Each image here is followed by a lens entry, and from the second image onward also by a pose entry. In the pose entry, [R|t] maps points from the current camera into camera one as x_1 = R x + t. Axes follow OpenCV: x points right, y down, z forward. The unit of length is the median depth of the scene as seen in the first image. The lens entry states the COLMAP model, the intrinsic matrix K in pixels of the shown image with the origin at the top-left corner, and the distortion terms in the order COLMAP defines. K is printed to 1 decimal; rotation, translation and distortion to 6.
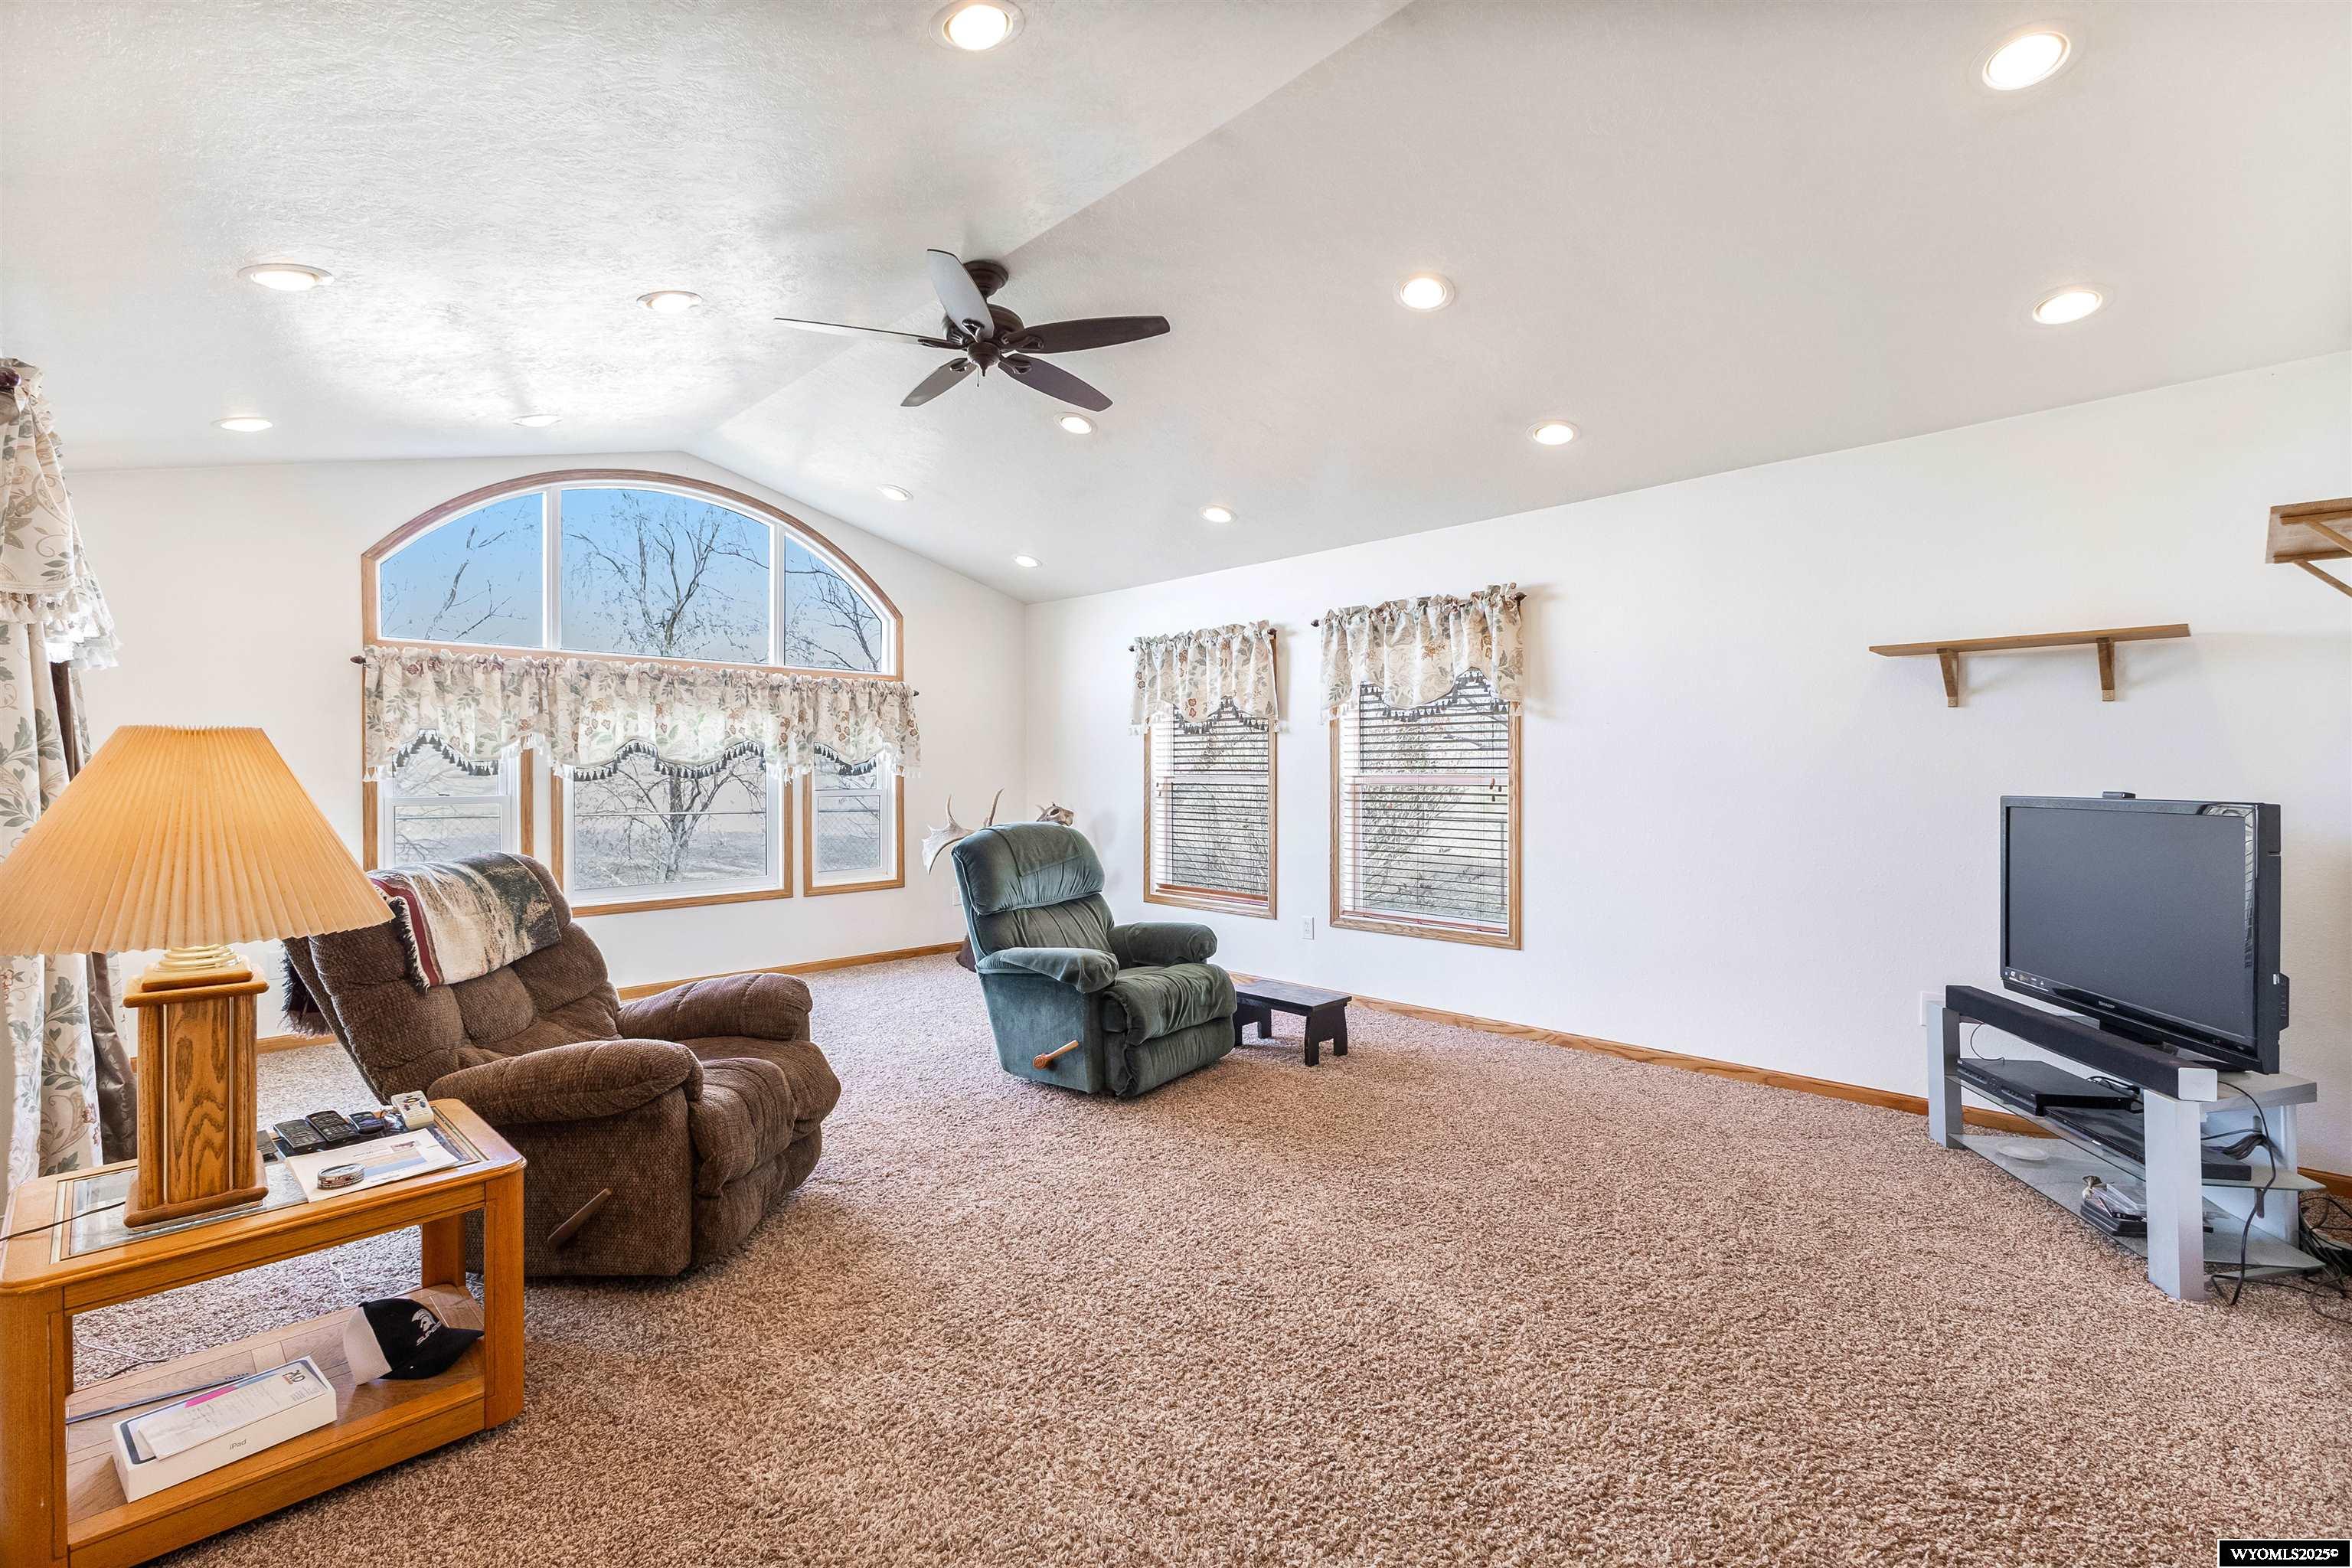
lens RADIAL K [[1040.9, 0, 1178.6], [0, 1040.9, 776.4], [0, 0, 1]] dist [0.005108, -0.005756]
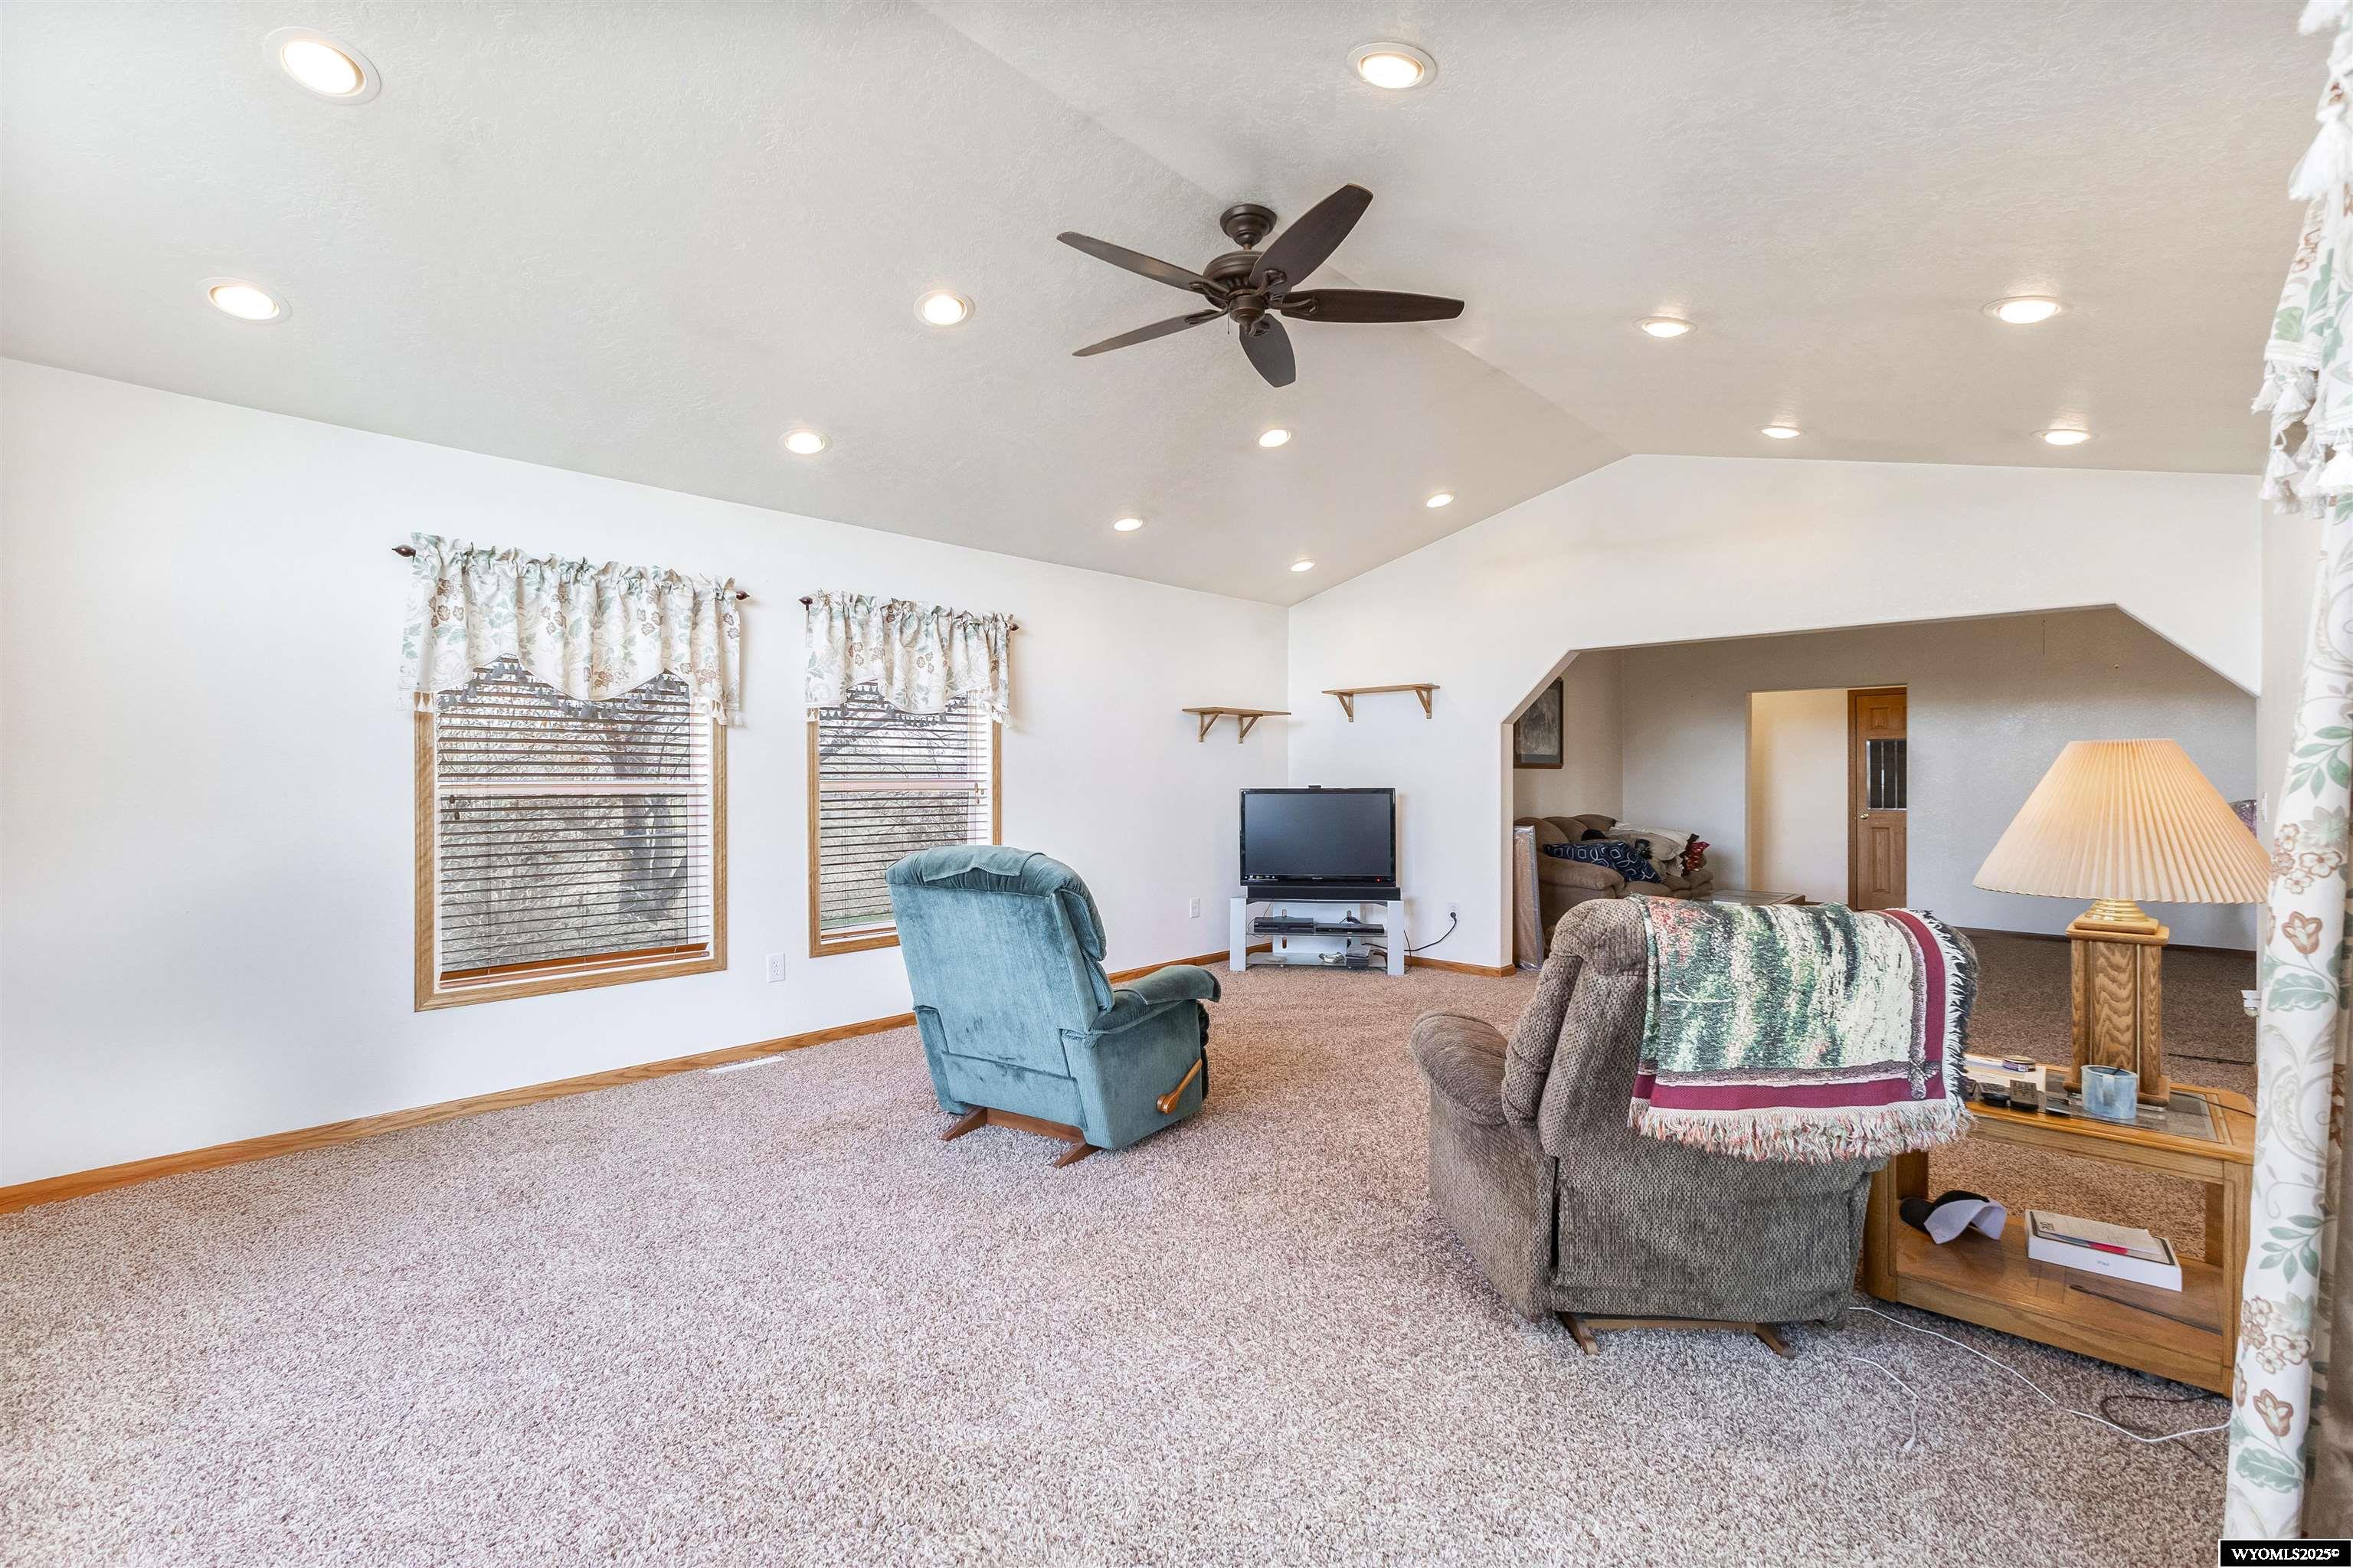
lens RADIAL K [[1041.4, 0, 1173.7], [0, 1041.4, 782.0], [0, 0, 1]] dist [0.005108, -0.005756]
pose [[-0.035945, -0.003739, 0.999347, -0.739917], [0.005784, 0.999975, 0.003950, -0.002064], [-0.999337, 0.005922, -0.035923, 0.749714]]
